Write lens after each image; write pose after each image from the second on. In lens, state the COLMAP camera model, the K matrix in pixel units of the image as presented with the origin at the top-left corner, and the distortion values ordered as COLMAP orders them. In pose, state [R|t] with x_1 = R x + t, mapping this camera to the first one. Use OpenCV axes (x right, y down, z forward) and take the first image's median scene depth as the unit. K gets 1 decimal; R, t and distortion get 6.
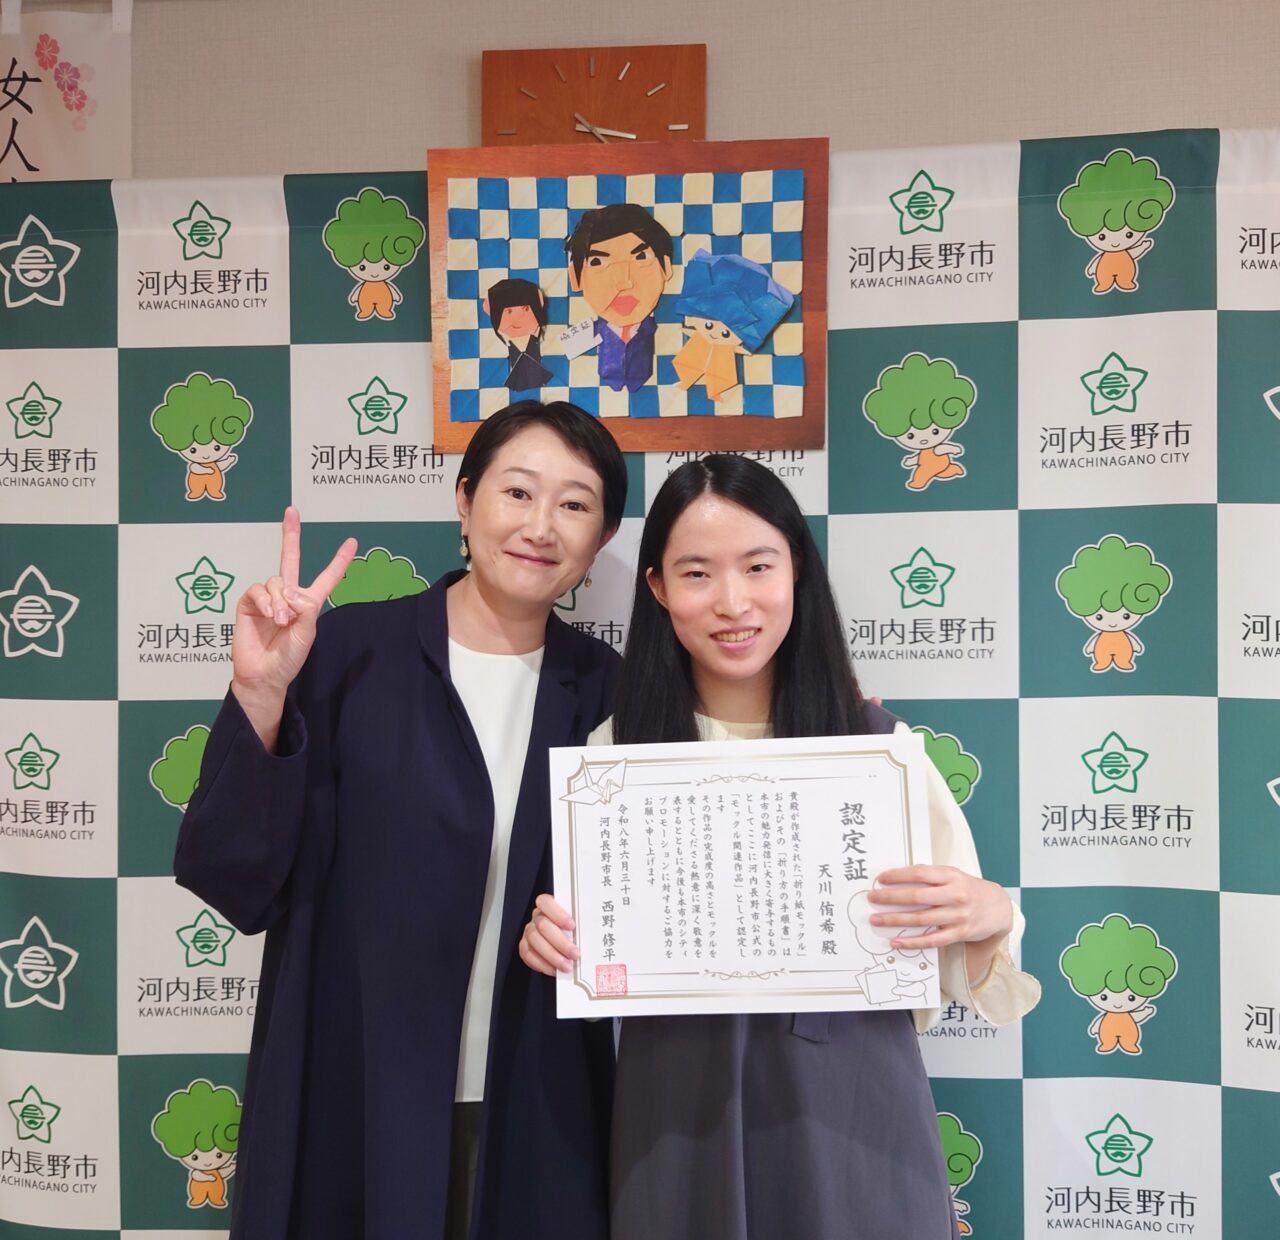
lens RADIAL K [[1190.2, 0, 651.6], [0, 1190.2, 590.2], [0, 0, 1]] dist [0.033293, 0.000000]
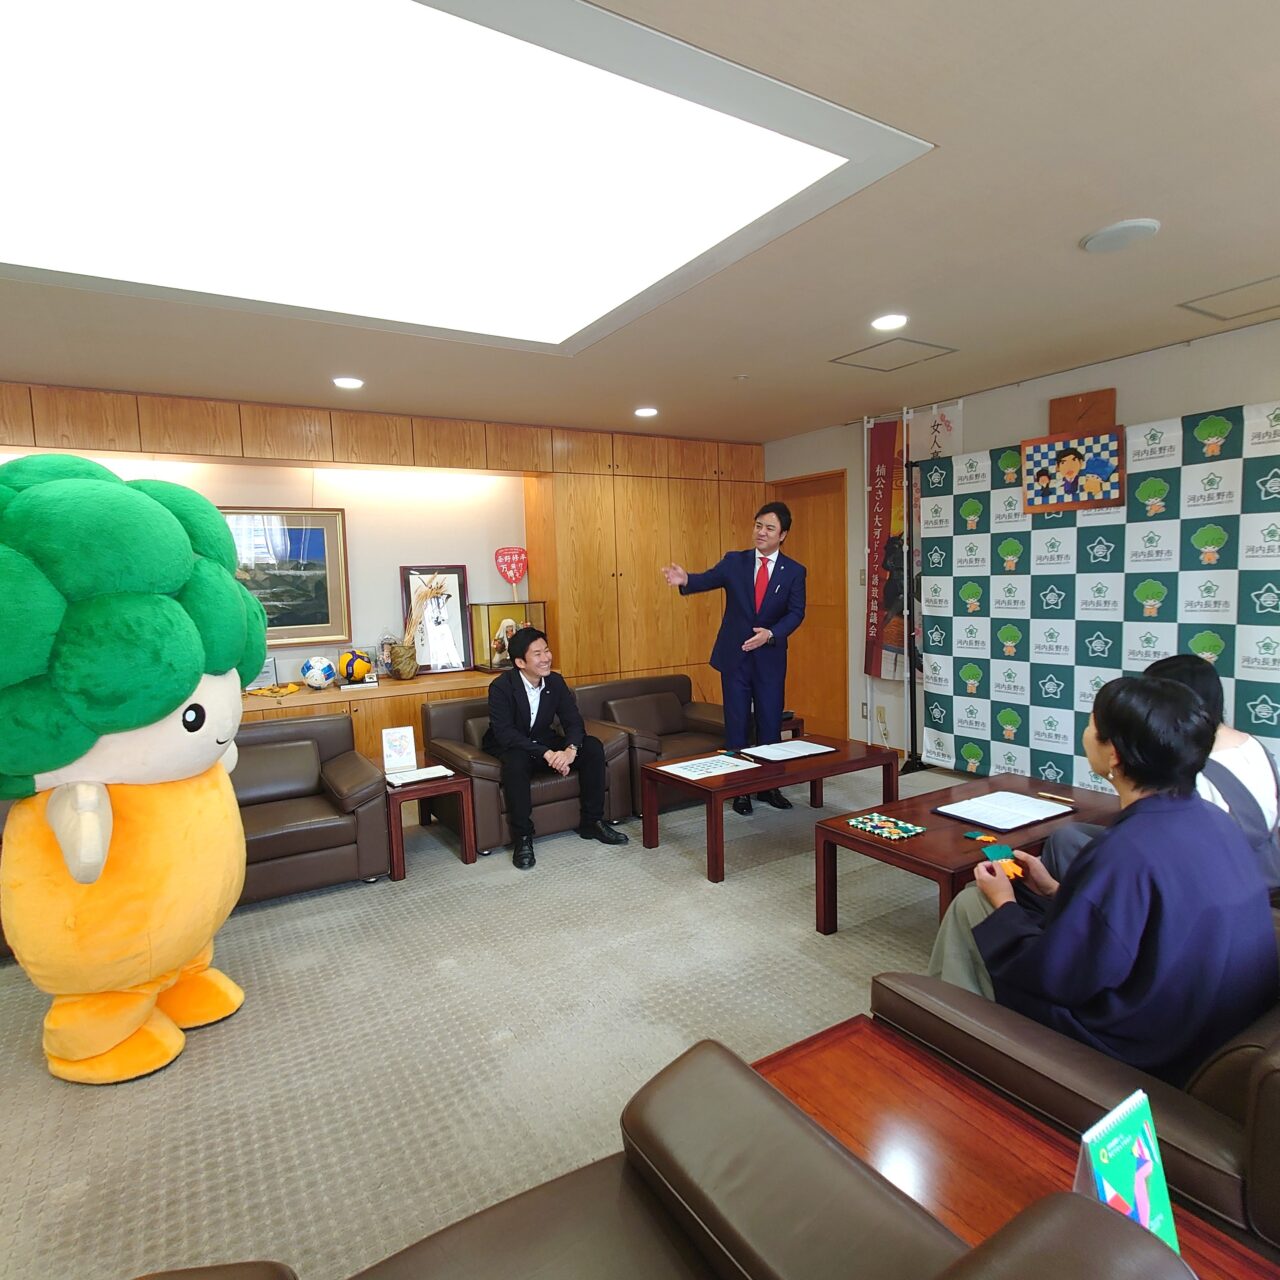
lens RADIAL K [[764.3, 0, 636.8], [0, 764.3, 643.8], [0, 0, 1]] dist [-0.000732, -0.007010]
pose [[0.604279, 0.058527, -0.794620, 1.151861], [0.035490, 0.994332, 0.100225, 0.017923], [0.795982, -0.088765, 0.598777, -1.704471]]
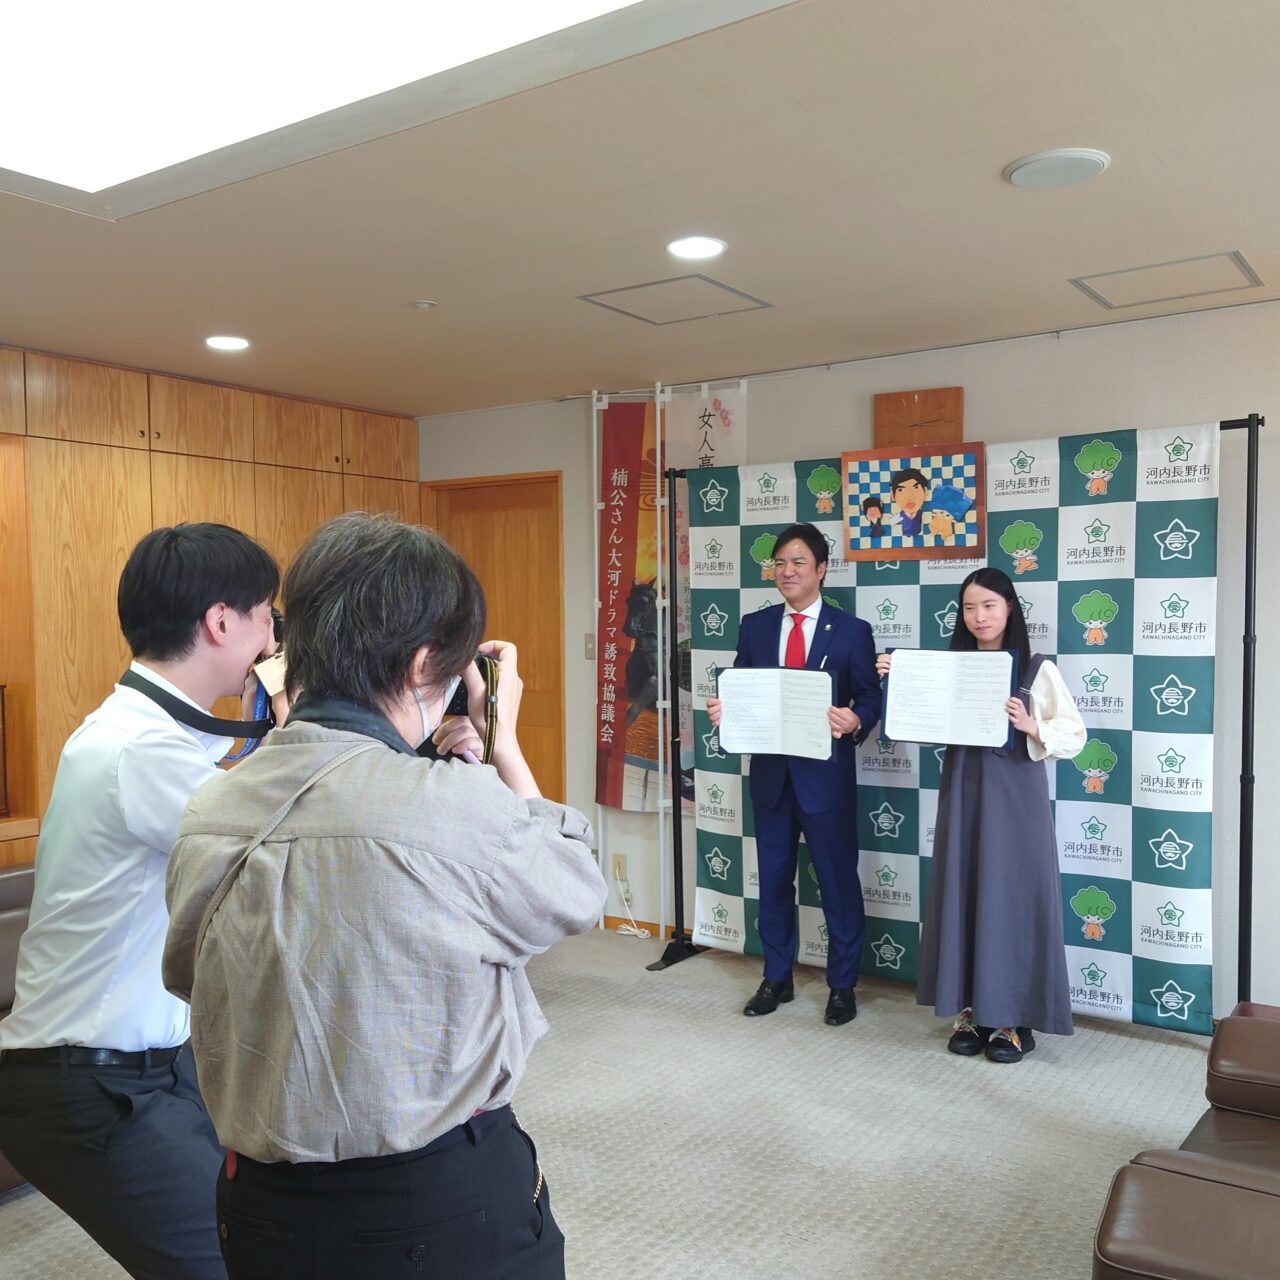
lens RADIAL K [[1215.9, 0, 652.9], [0, 1215.9, 675.6], [0, 0, 1]] dist [0.032133, 0.000000]
pose [[0.874992, 0.026003, -0.483438, 0.804312], [0.006553, 0.997829, 0.065532, -0.041594], [0.484093, -0.060508, 0.872922, -1.693547]]
